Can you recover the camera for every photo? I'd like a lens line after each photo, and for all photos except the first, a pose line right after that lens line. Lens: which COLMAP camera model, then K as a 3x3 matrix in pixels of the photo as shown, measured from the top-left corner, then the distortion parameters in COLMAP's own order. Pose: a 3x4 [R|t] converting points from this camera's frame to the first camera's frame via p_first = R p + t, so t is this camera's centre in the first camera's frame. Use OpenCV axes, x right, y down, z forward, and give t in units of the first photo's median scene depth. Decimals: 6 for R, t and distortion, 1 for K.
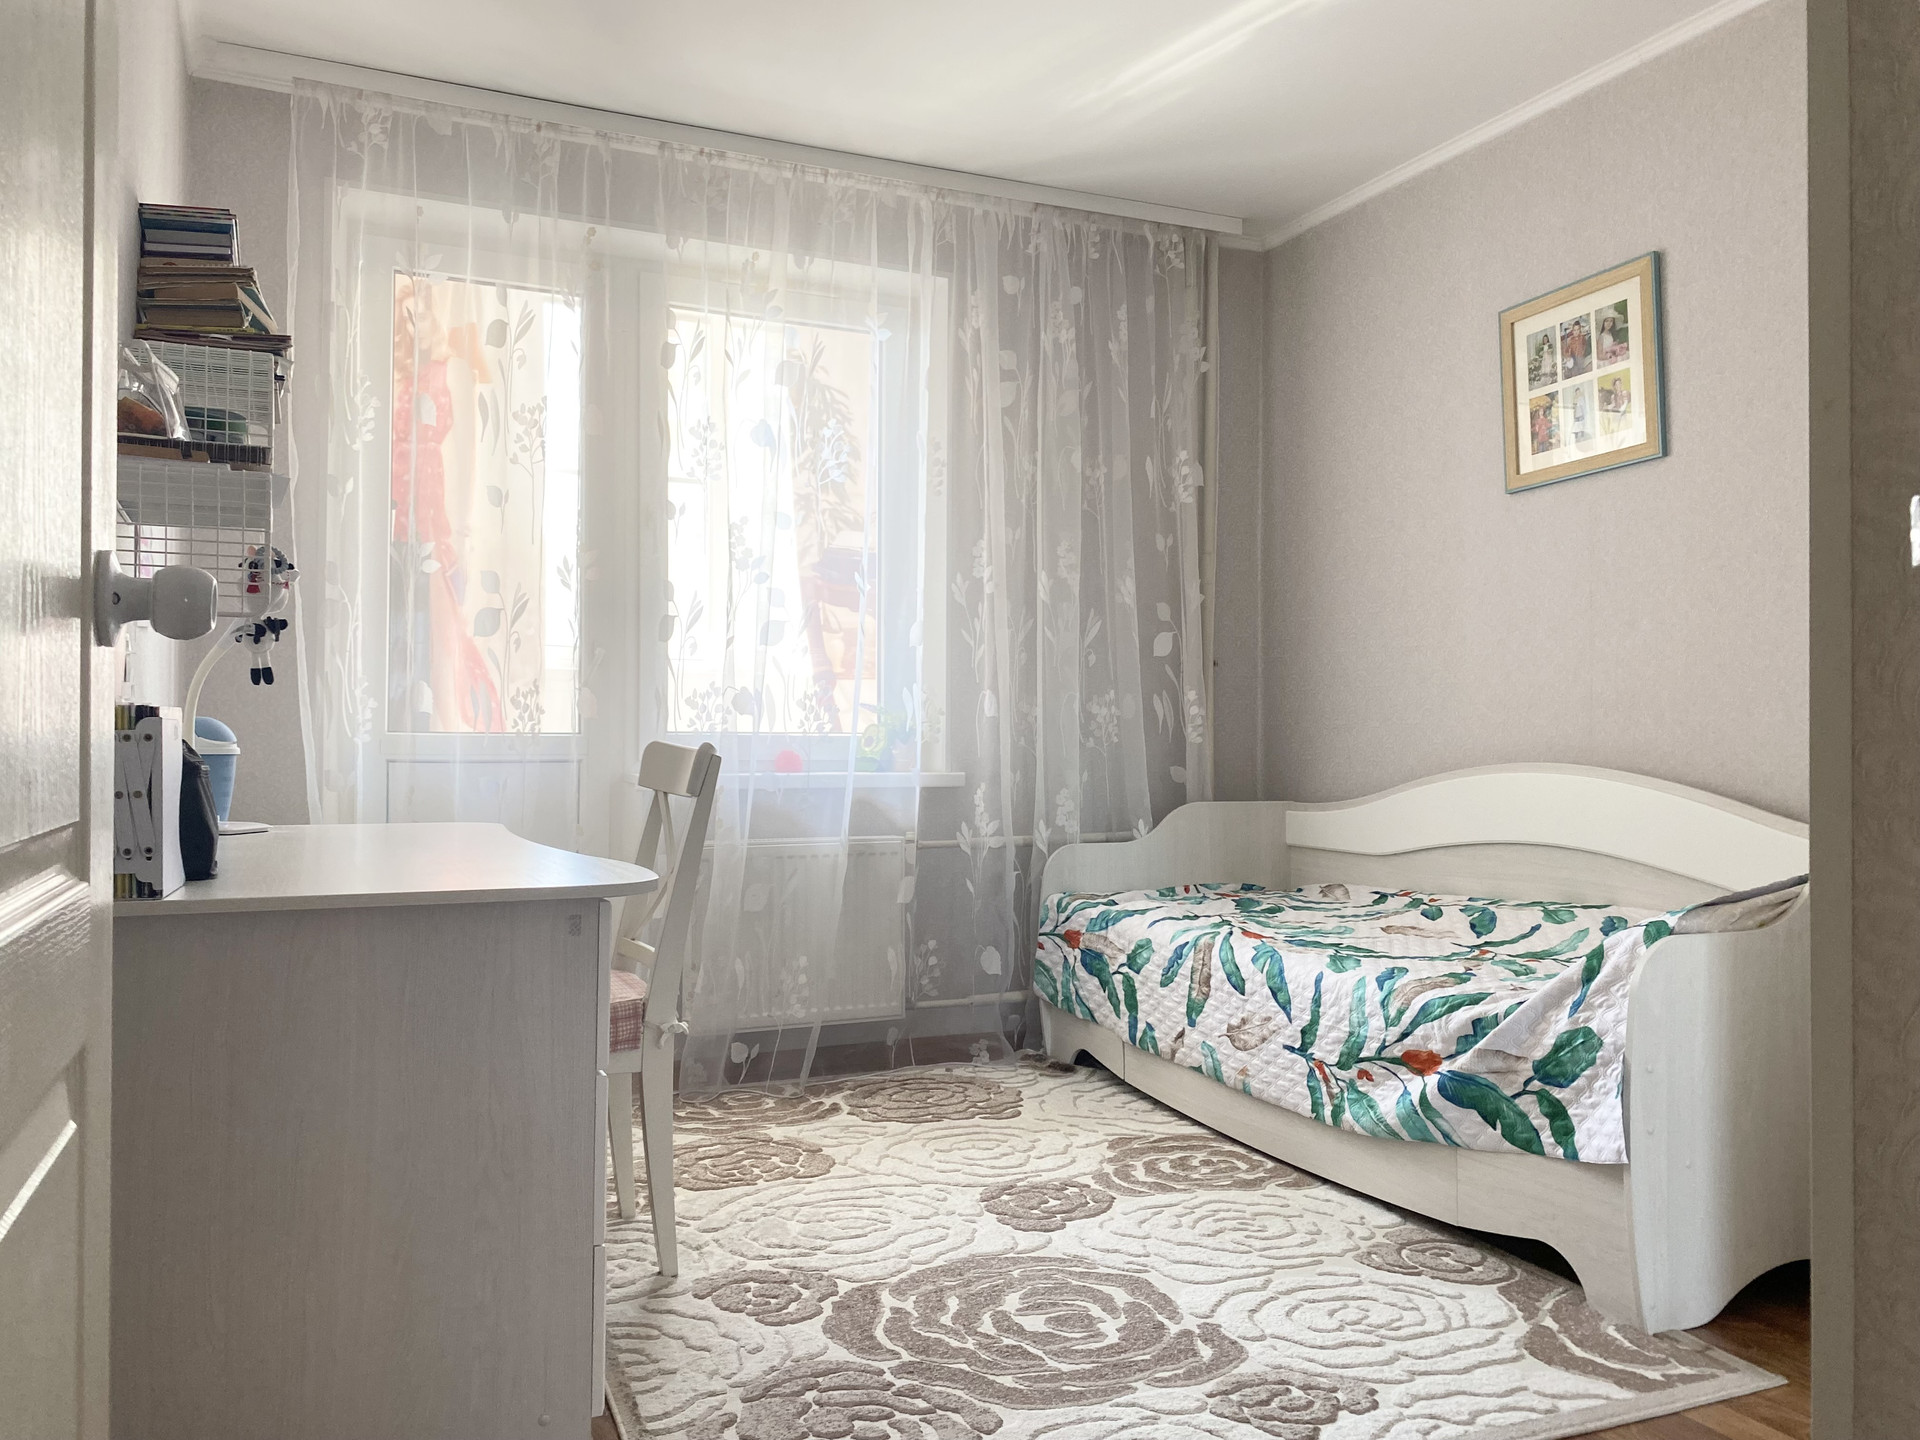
lens RADIAL K [[1474.4, 0, 954.1], [0, 1474.4, 722.7], [0, 0, 1]] dist [0.056174, -0.053303]
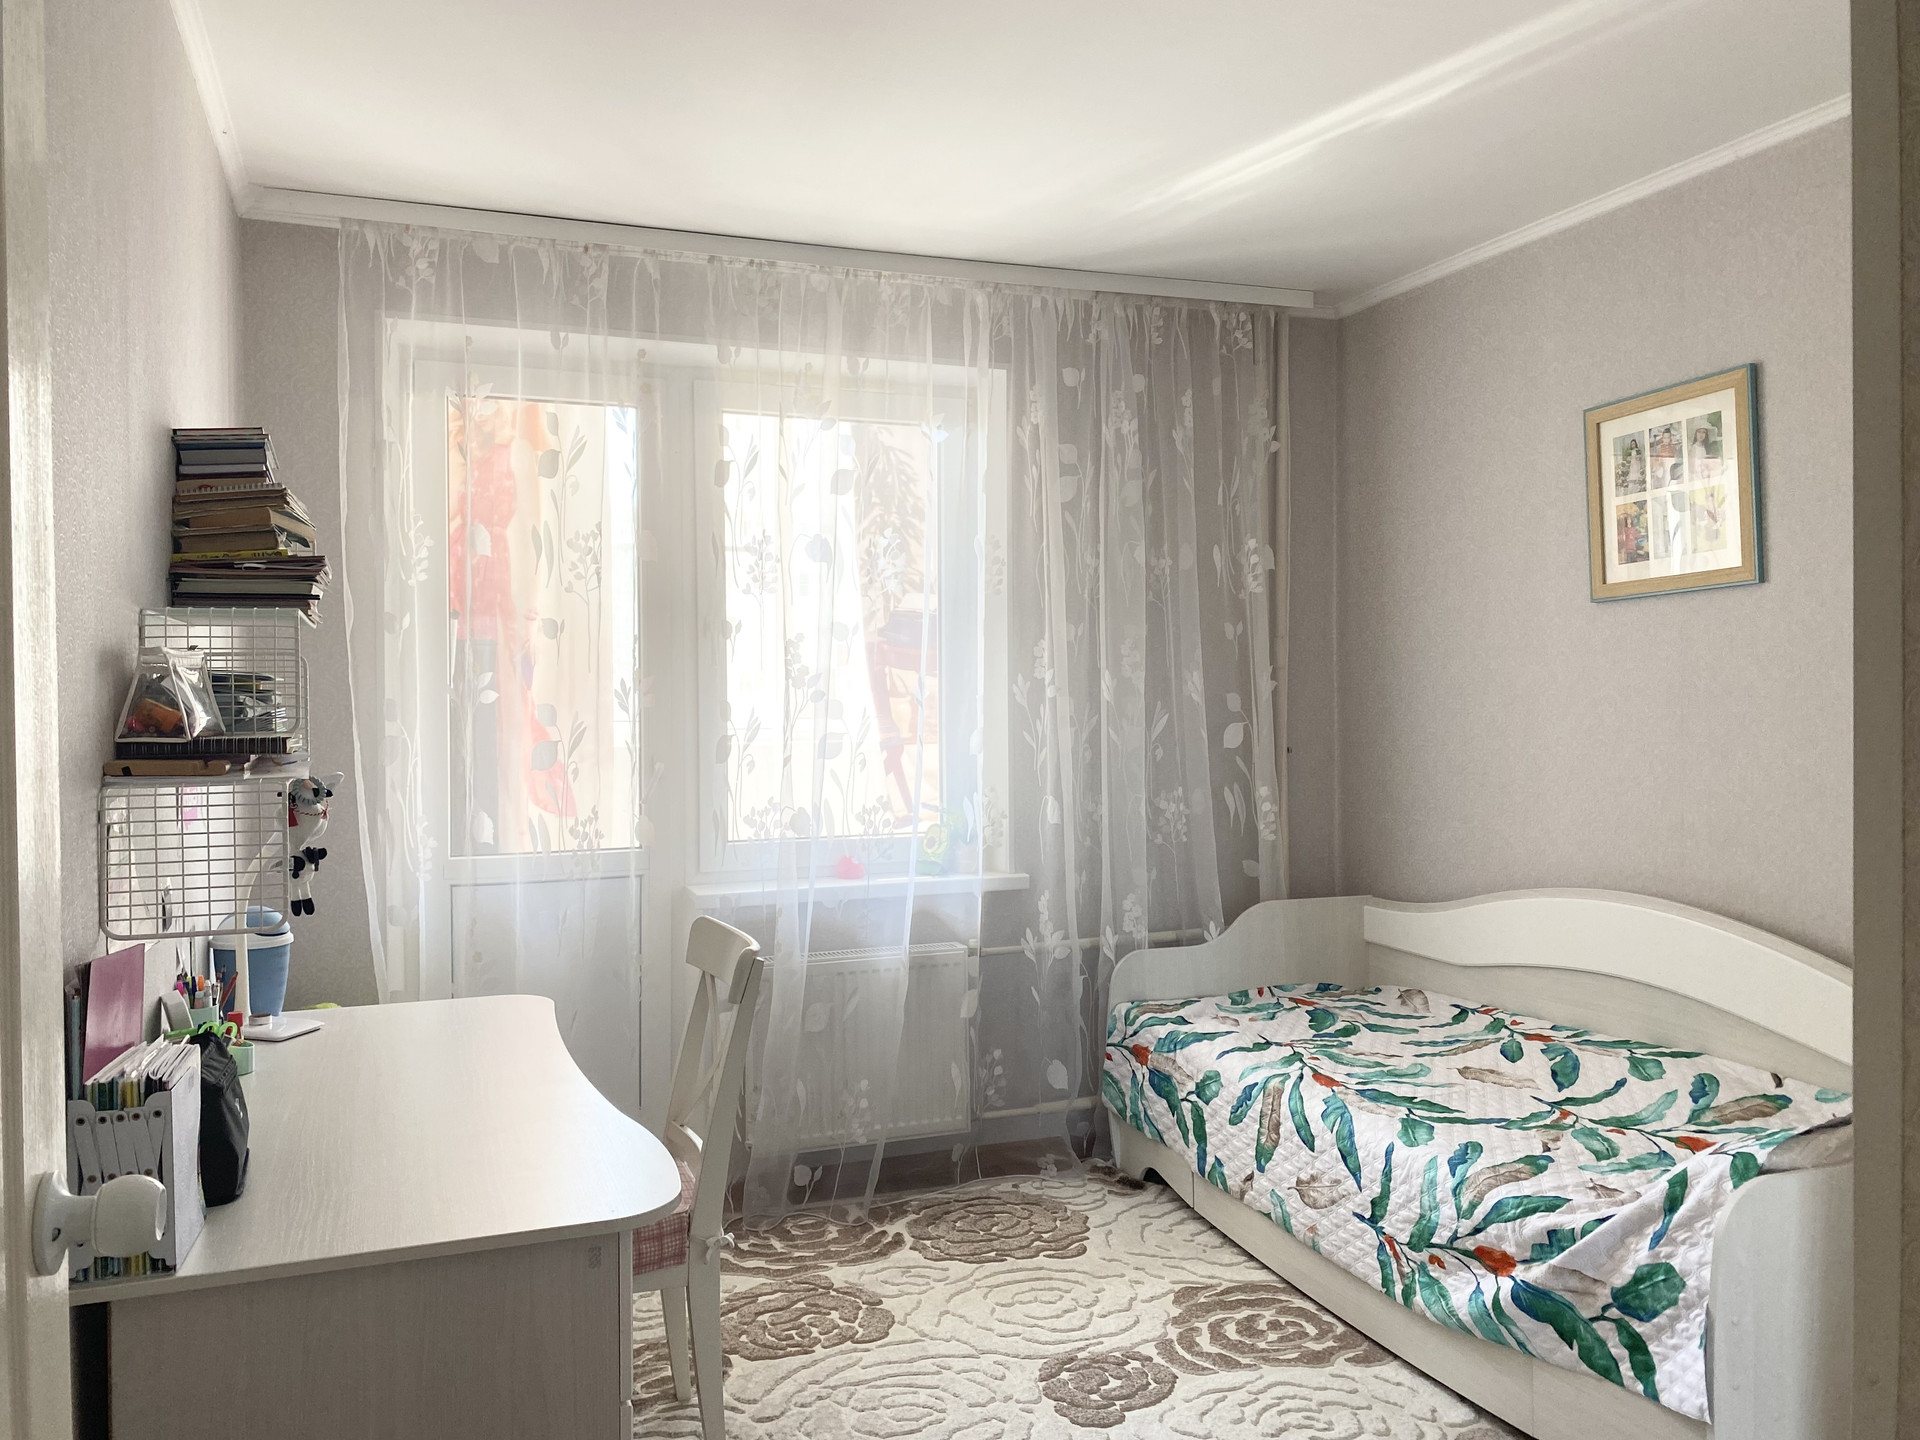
lens RADIAL K [[1474.4, 0, 954.1], [0, 1474.4, 722.7], [0, 0, 1]] dist [0.056174, -0.053303]
pose [[0.998075, -0.011413, -0.060959, 0.021880], [0.013430, 0.999373, 0.032775, -0.119438], [0.060547, -0.033530, 0.997602, 0.022897]]
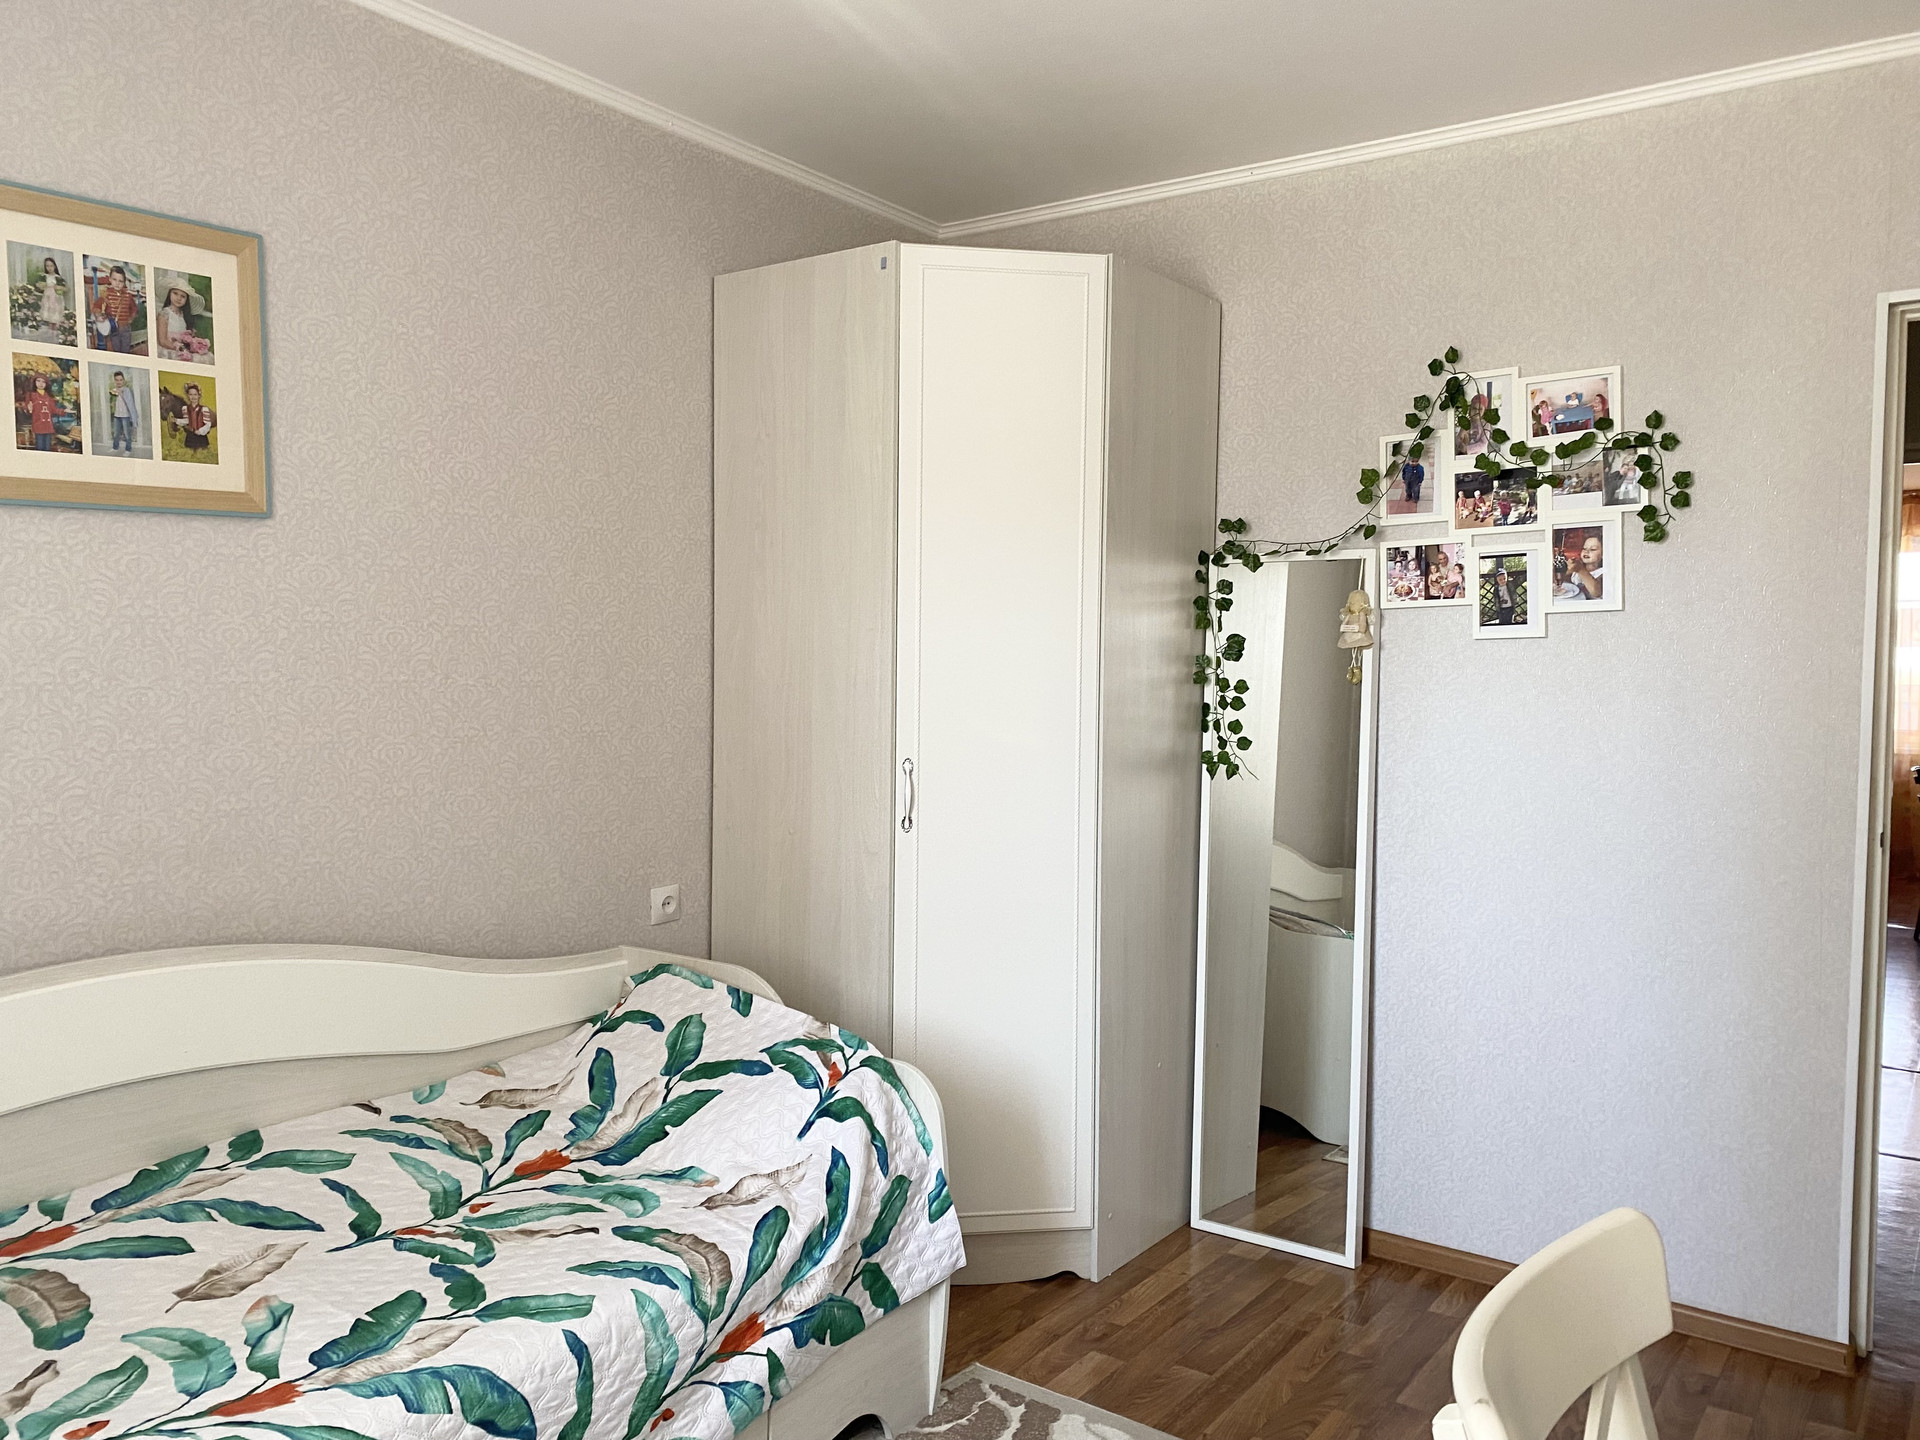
lens RADIAL K [[1474.4, 0, 954.1], [0, 1474.4, 722.7], [0, 0, 1]] dist [0.056174, -0.053303]
pose [[-0.489496, -0.051794, 0.870466, -0.329095], [-0.024611, 0.998657, 0.045582, -0.110520], [-0.871658, 0.000889, -0.490113, 0.996583]]
